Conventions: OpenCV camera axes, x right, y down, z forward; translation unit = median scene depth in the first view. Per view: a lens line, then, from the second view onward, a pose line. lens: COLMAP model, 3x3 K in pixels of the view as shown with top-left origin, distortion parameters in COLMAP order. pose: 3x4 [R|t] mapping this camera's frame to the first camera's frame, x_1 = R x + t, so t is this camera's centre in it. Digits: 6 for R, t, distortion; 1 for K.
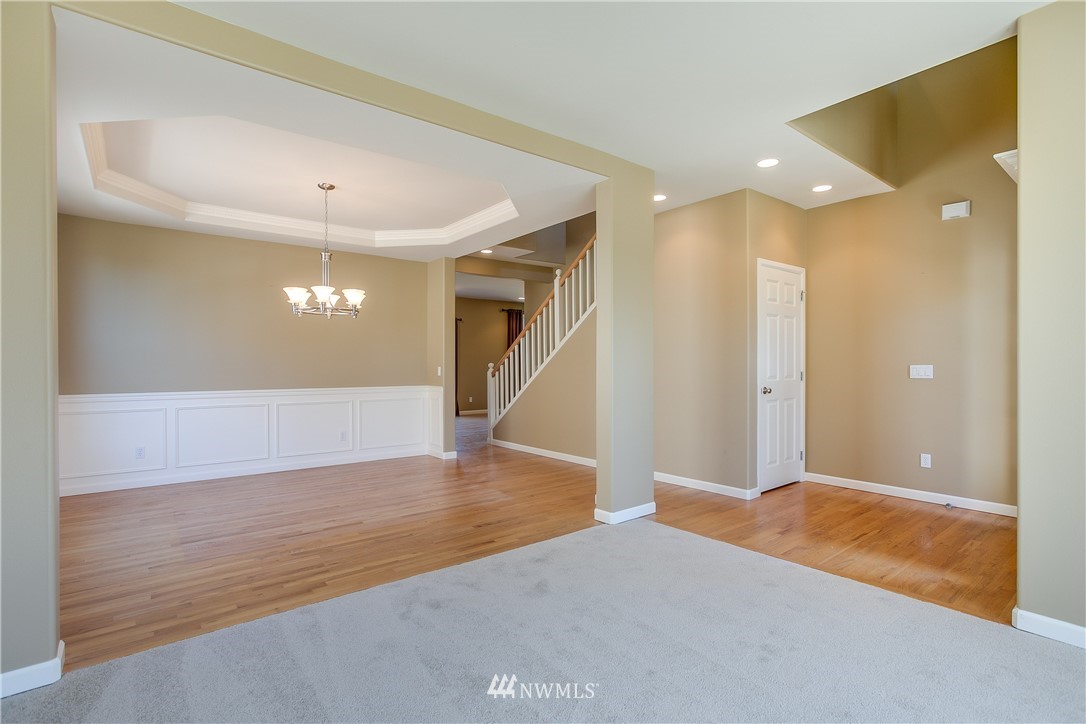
lens RADIAL K [[517.6, 0, 544.8], [0, 517.6, 362.6], [0, 0, 1]] dist [-0.058984, 0.028531]
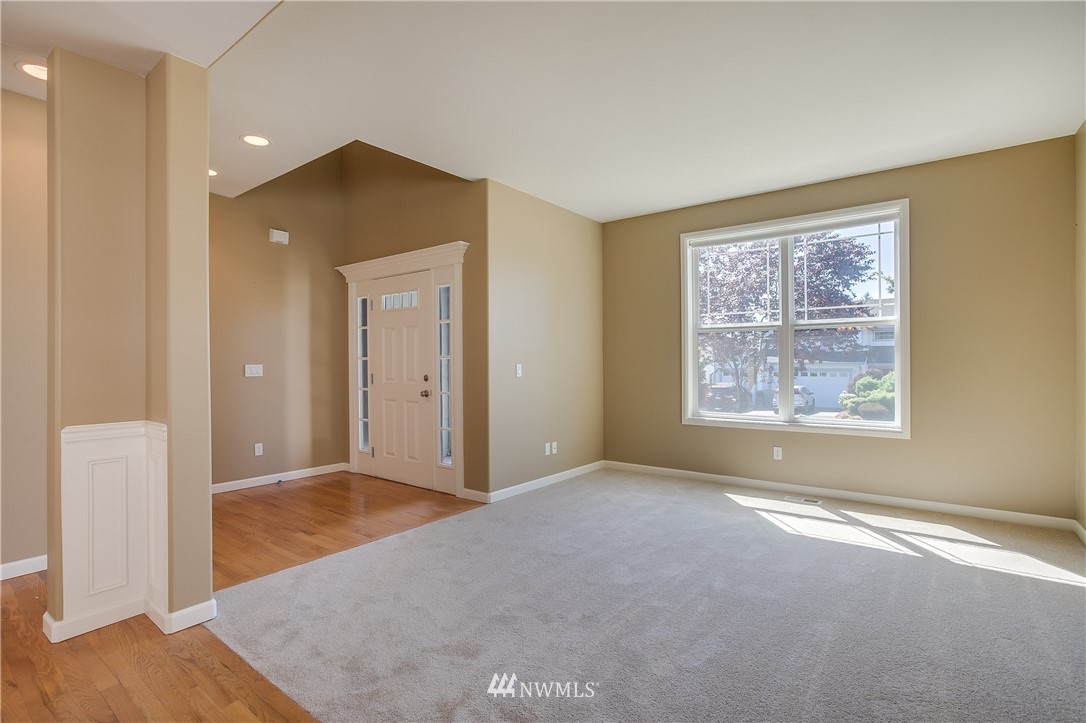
lens RADIAL K [[517.6, 0, 544.8], [0, 517.6, 362.1], [0, 0, 1]] dist [-0.058984, 0.028531]
pose [[-0.238813, -0.006024, 0.971047, -0.650215], [0.005927, 0.999953, 0.007661, -0.007554], [-0.971047, 0.007585, -0.238766, 0.838530]]
